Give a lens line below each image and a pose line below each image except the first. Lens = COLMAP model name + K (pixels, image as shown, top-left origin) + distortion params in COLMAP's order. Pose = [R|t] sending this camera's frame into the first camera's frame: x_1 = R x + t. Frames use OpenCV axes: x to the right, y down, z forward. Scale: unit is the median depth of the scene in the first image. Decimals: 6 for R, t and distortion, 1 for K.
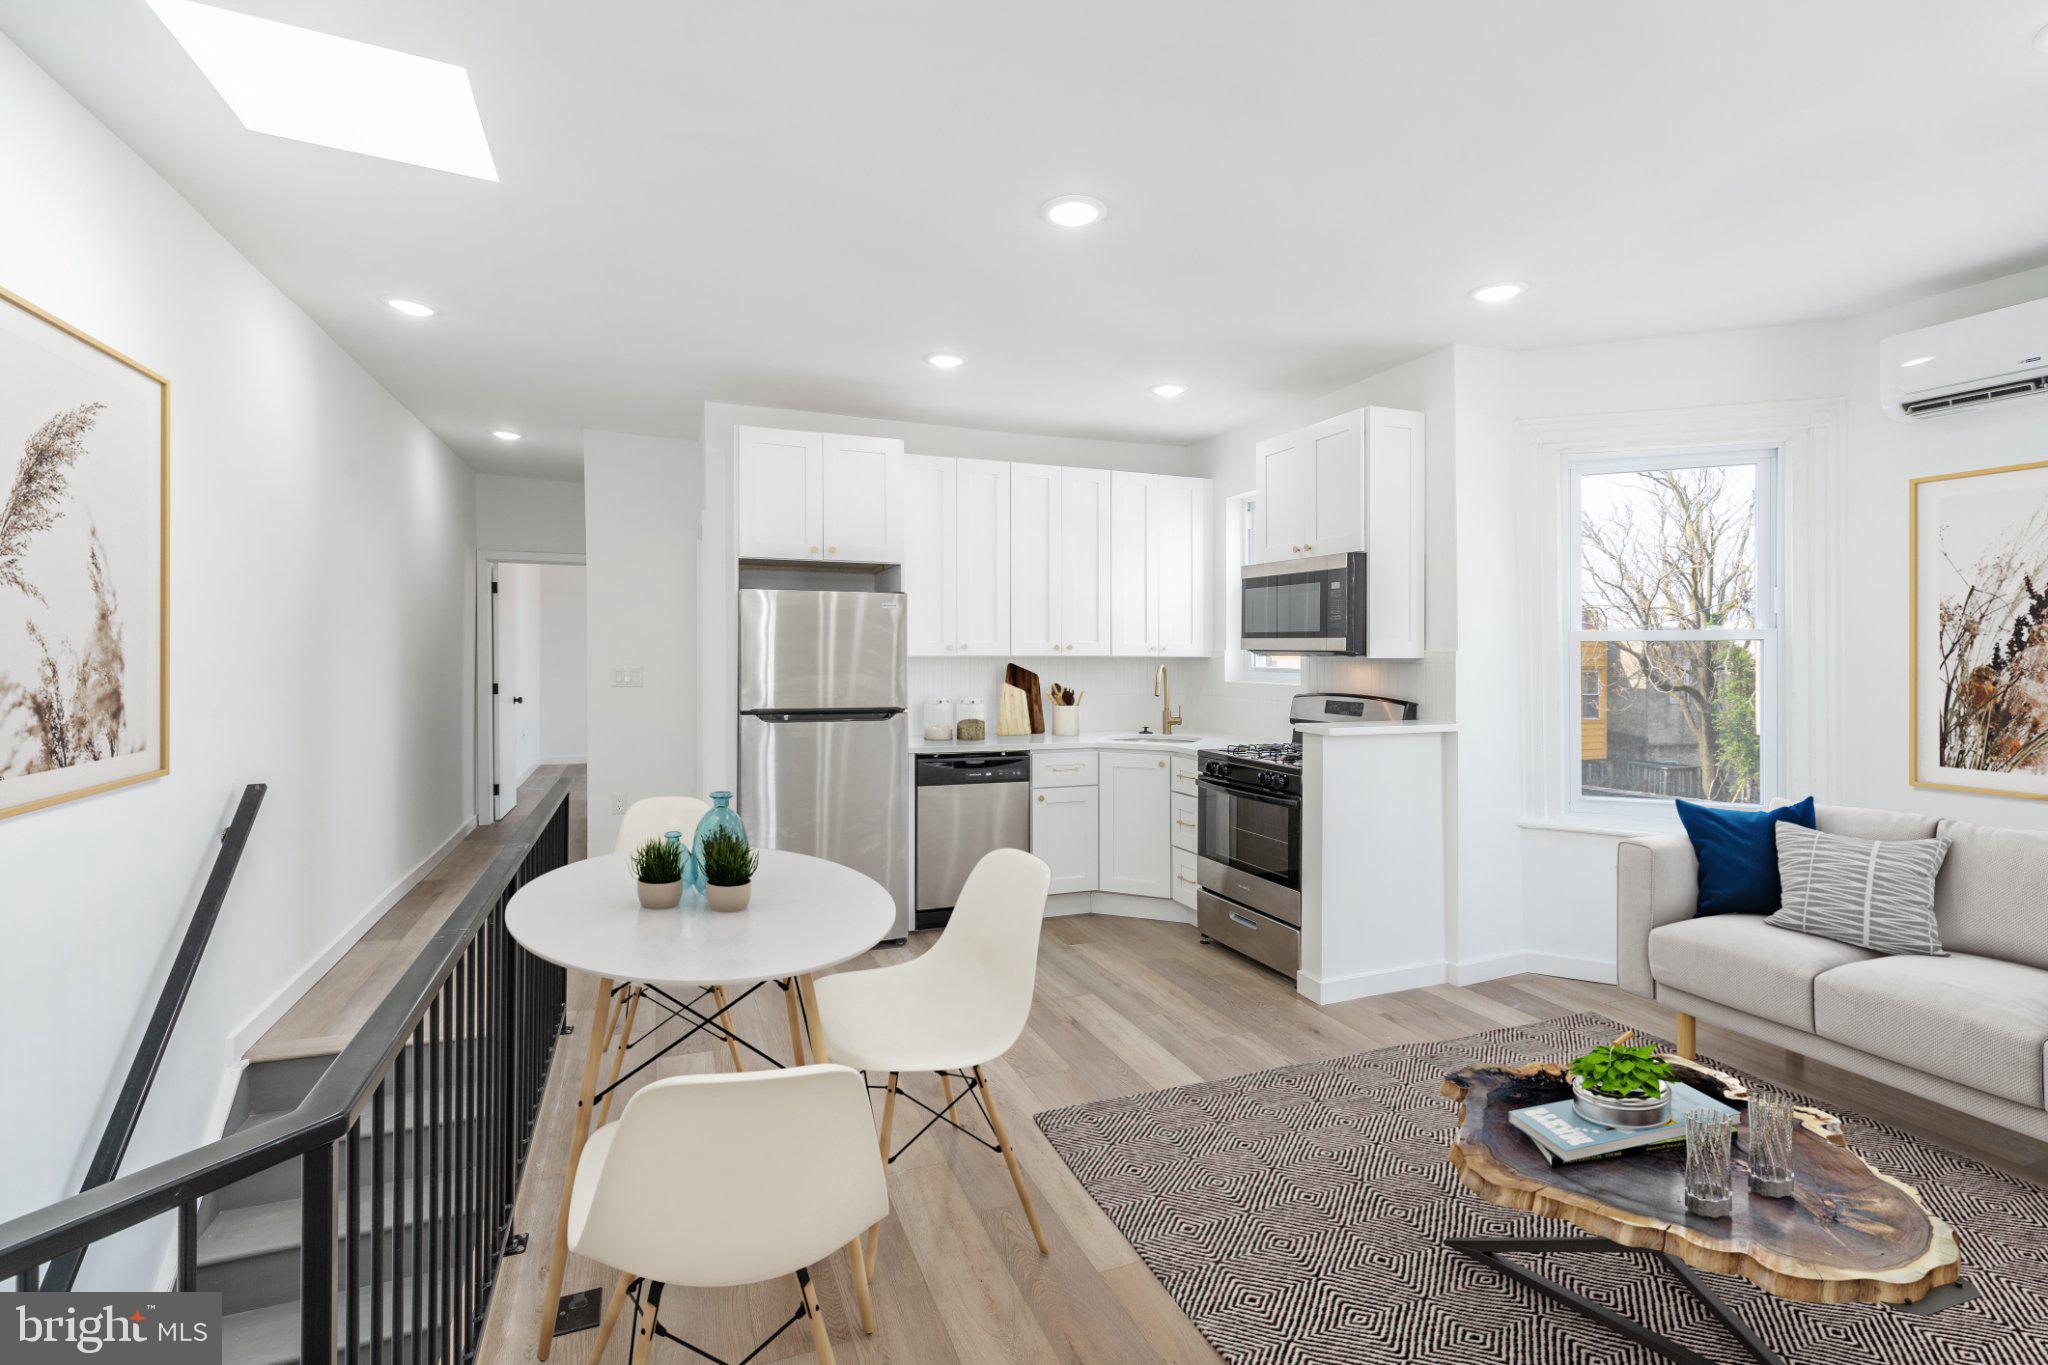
lens RADIAL K [[935.2, 0, 1031.6], [0, 935.2, 672.4], [0, 0, 1]] dist [0.008834, -0.002620]
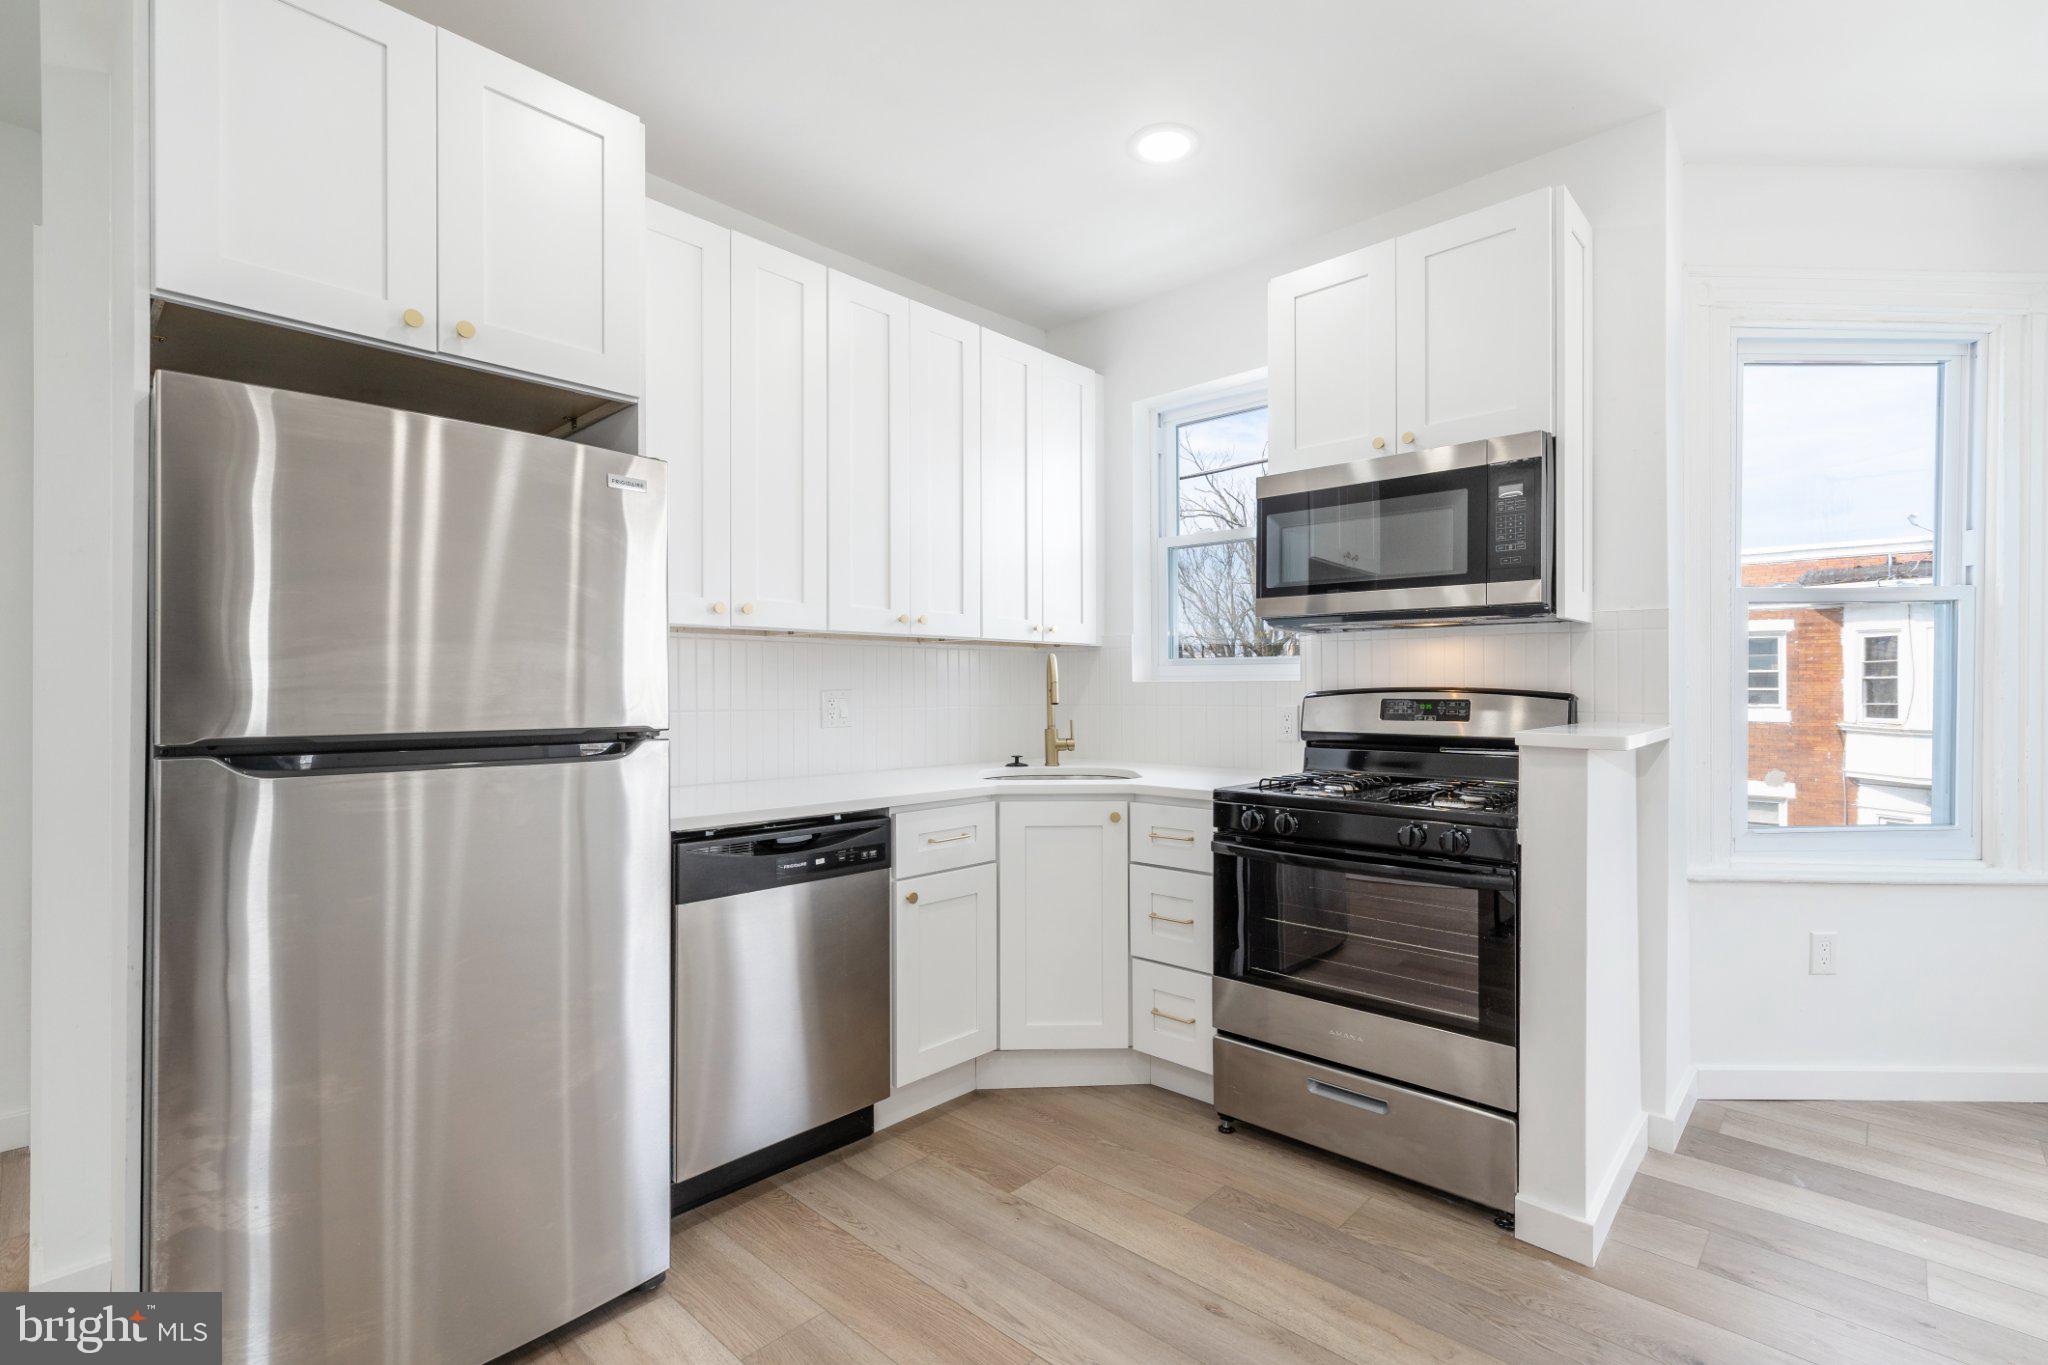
lens RADIAL K [[935.2, 0, 1020.7], [0, 935.2, 690.7], [0, 0, 1]] dist [0.008834, -0.002620]
pose [[0.913266, -0.011827, 0.407191, -0.173401], [0.020379, 0.999653, -0.016672, 0.034230], [-0.406853, 0.023524, 0.913191, 0.588532]]
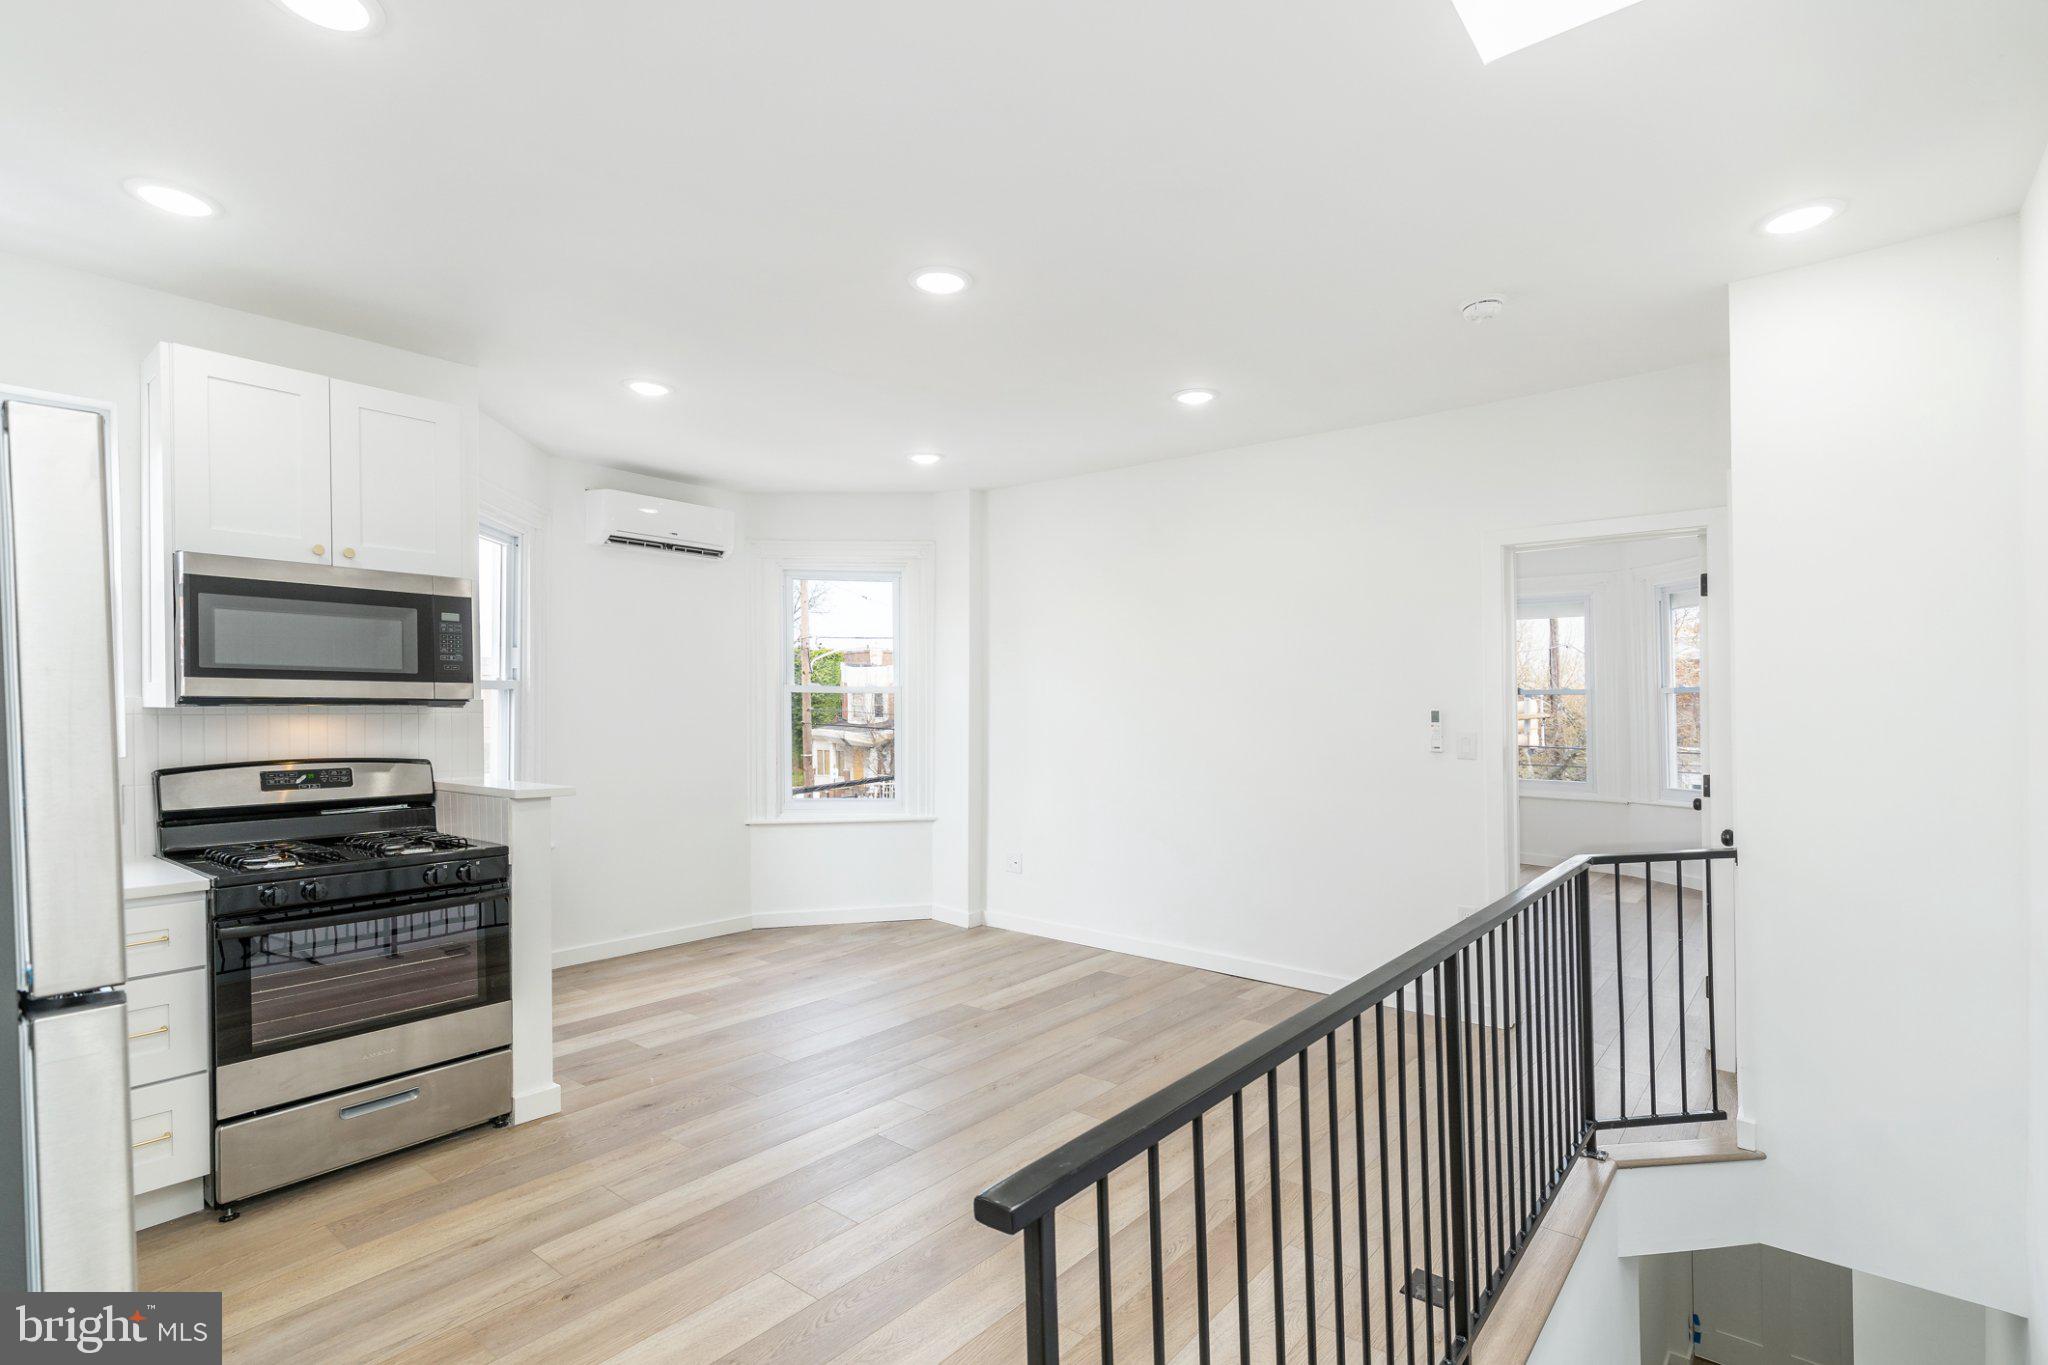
lens RADIAL K [[972.0, 0, 1035.8], [0, 972.0, 712.5], [0, 0, 1]] dist [-0.006987, -0.002921]
pose [[-0.466944, -0.017037, 0.884123, -0.608492], [0.021689, 0.999293, 0.030712, -0.023467], [-0.884021, 0.033517, -0.466245, 0.924810]]
